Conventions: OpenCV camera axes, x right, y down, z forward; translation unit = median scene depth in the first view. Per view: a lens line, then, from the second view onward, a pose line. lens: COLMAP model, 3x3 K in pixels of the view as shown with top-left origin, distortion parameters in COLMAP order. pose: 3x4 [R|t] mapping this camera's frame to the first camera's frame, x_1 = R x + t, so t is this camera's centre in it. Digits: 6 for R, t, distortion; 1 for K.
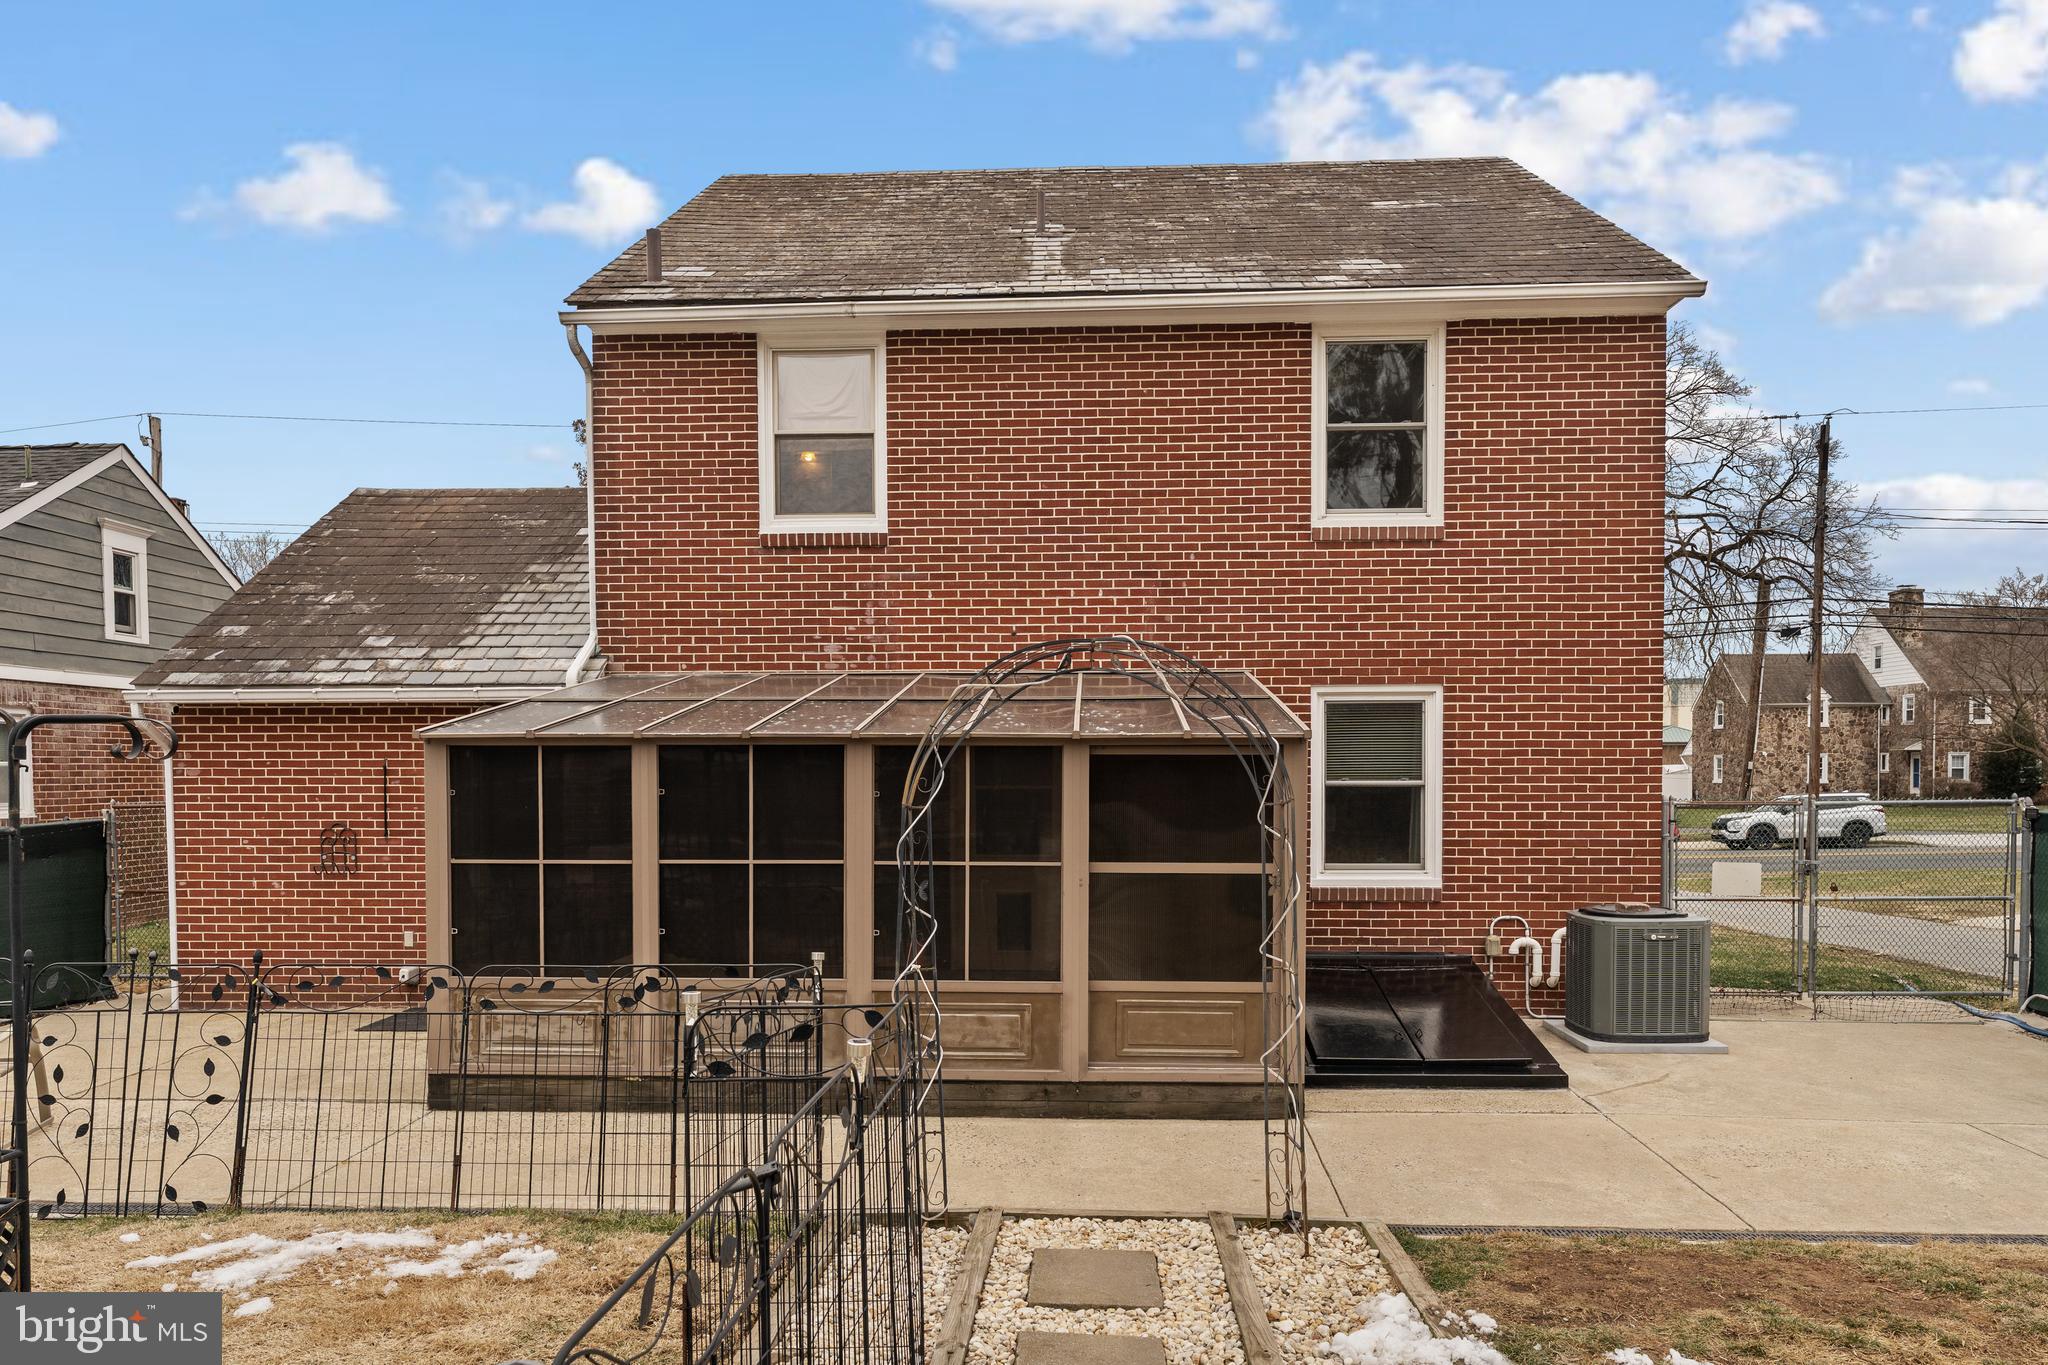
lens RADIAL K [[1372.4, 0, 981.7], [0, 1372.4, 811.9], [0, 0, 1]] dist [0.003177, -0.005555]
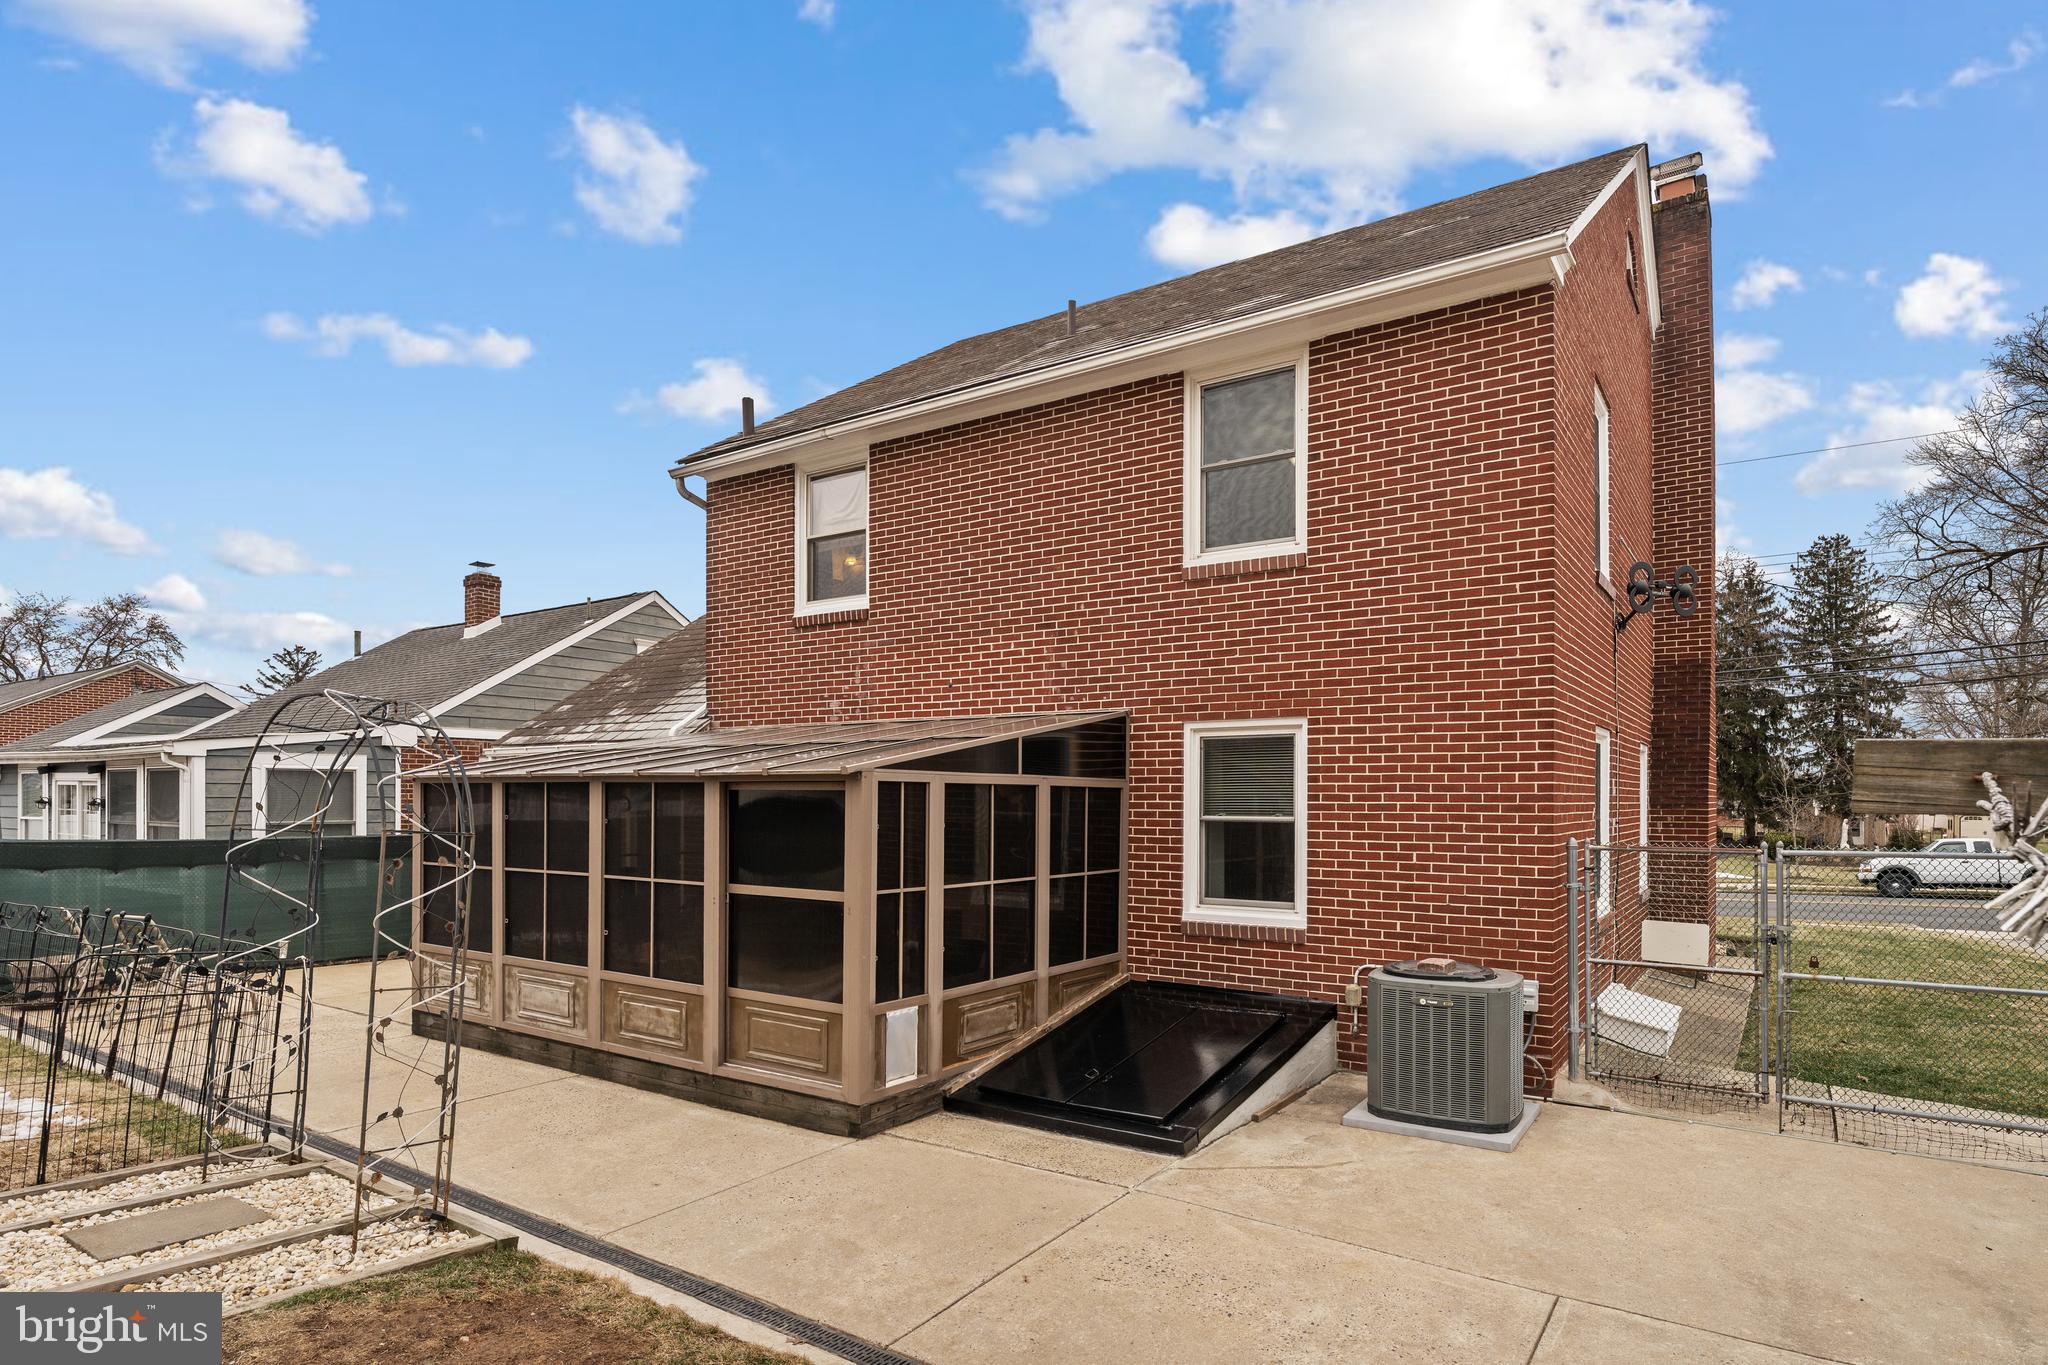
lens RADIAL K [[1074.7, 0, 1053.2], [0, 1074.7, 801.5], [0, 0, 1]] dist [-0.001650, -0.001580]
pose [[0.861649, 0.006176, -0.507468, 0.564236], [-0.021555, 0.999469, -0.024434, -0.011517], [0.507048, 0.031992, 0.861324, 0.265820]]
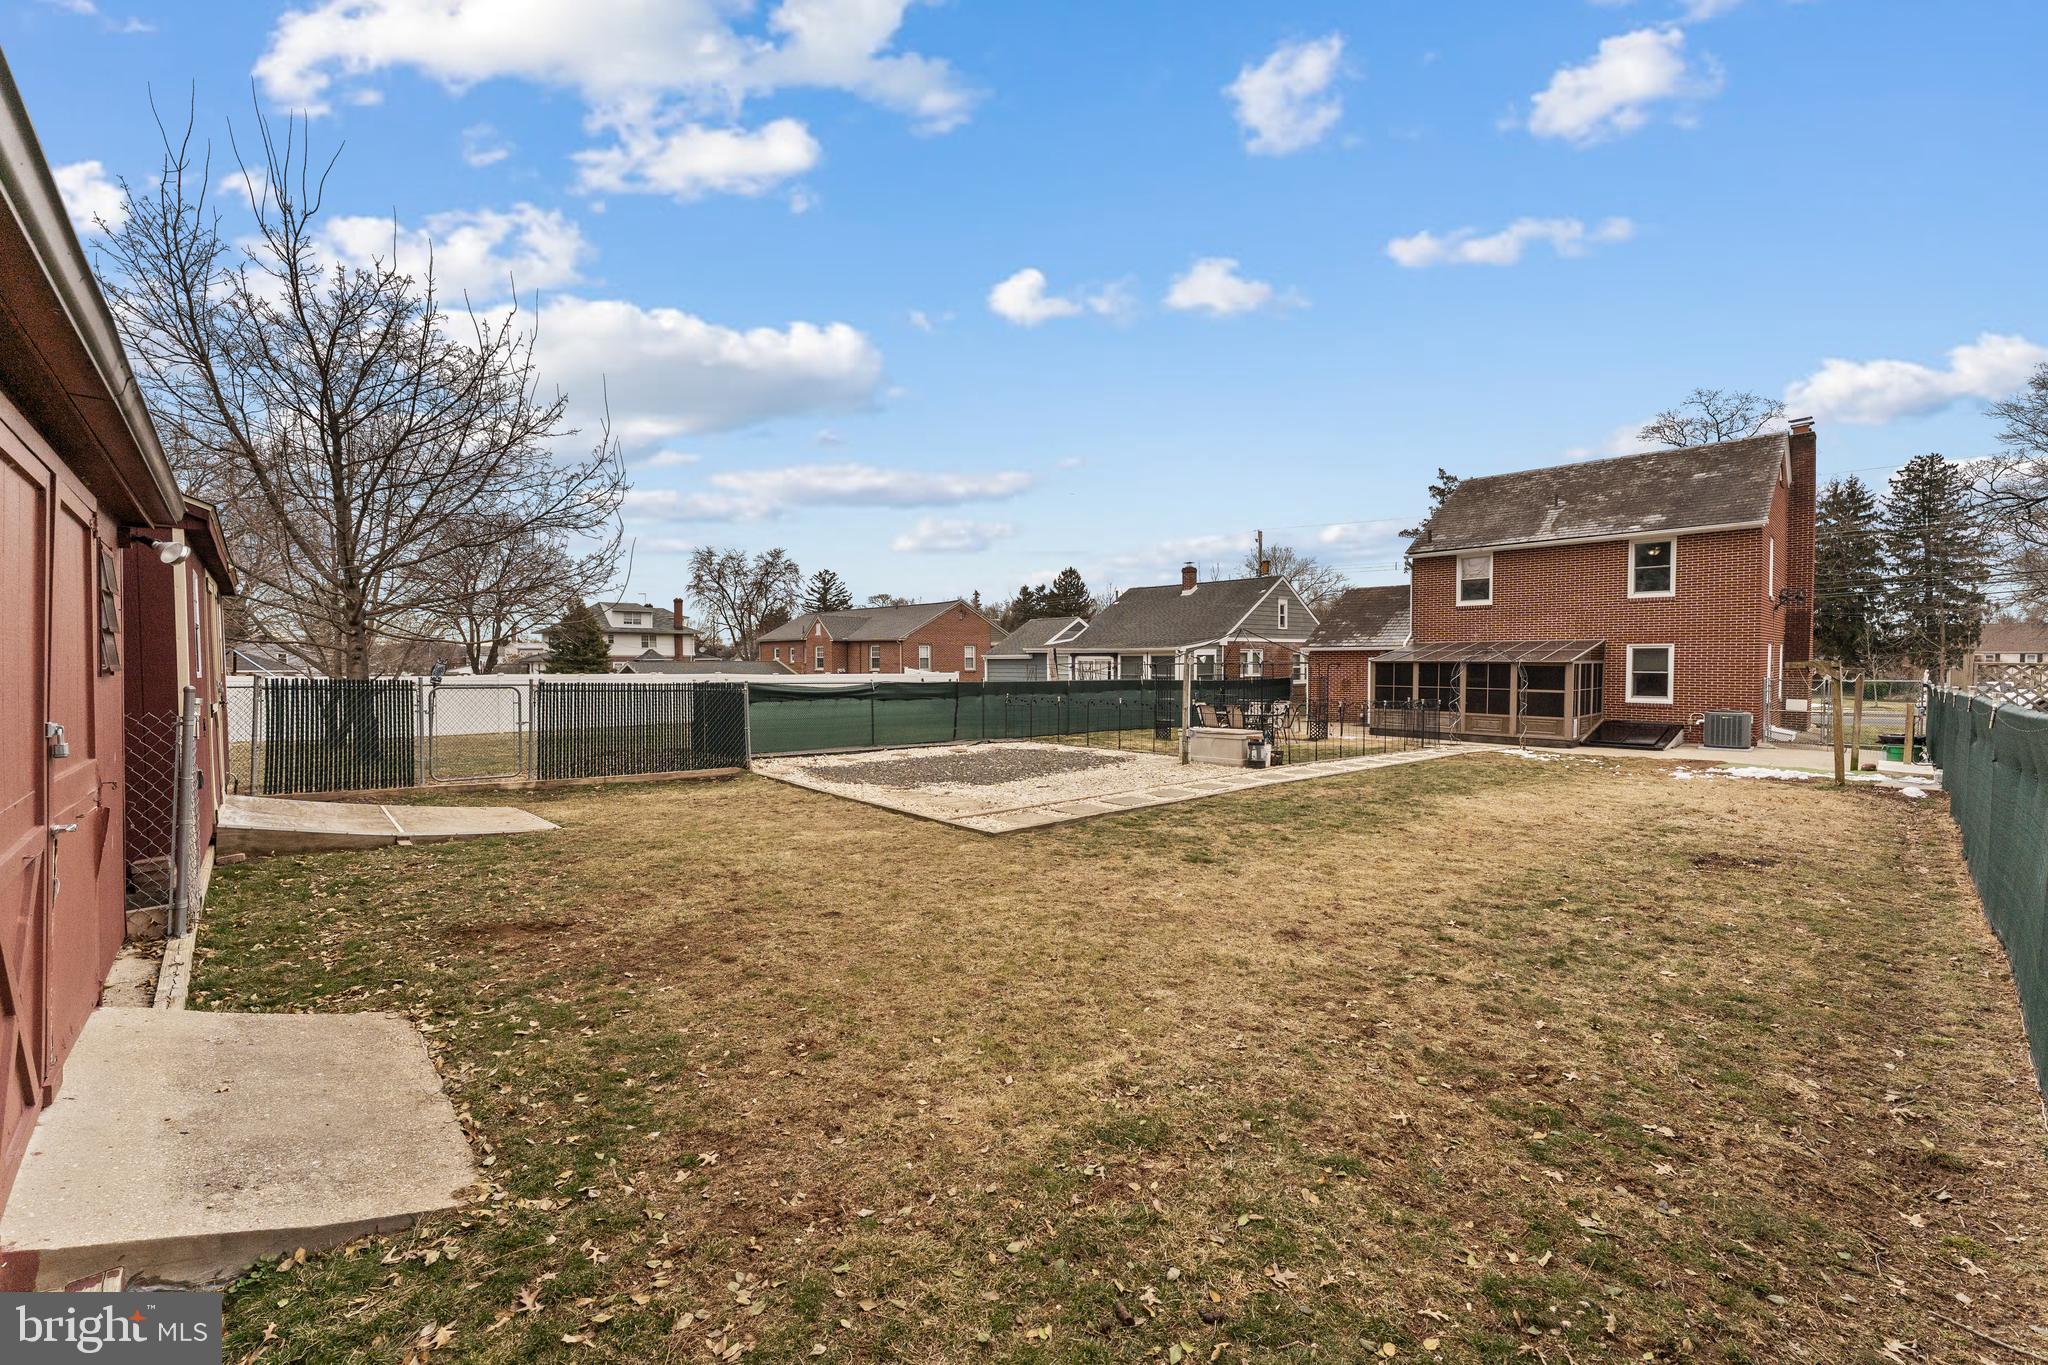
lens RADIAL K [[824.2, 0, 1036.7], [0, 824.2, 686.5], [0, 0, 1]] dist [-0.000322, 0.000121]
pose [[0.738600, 0.023776, -0.673725, 0.544524], [-0.019308, 0.999714, 0.014113, 0.014673], [0.673867, 0.002584, 0.738848, -1.540530]]
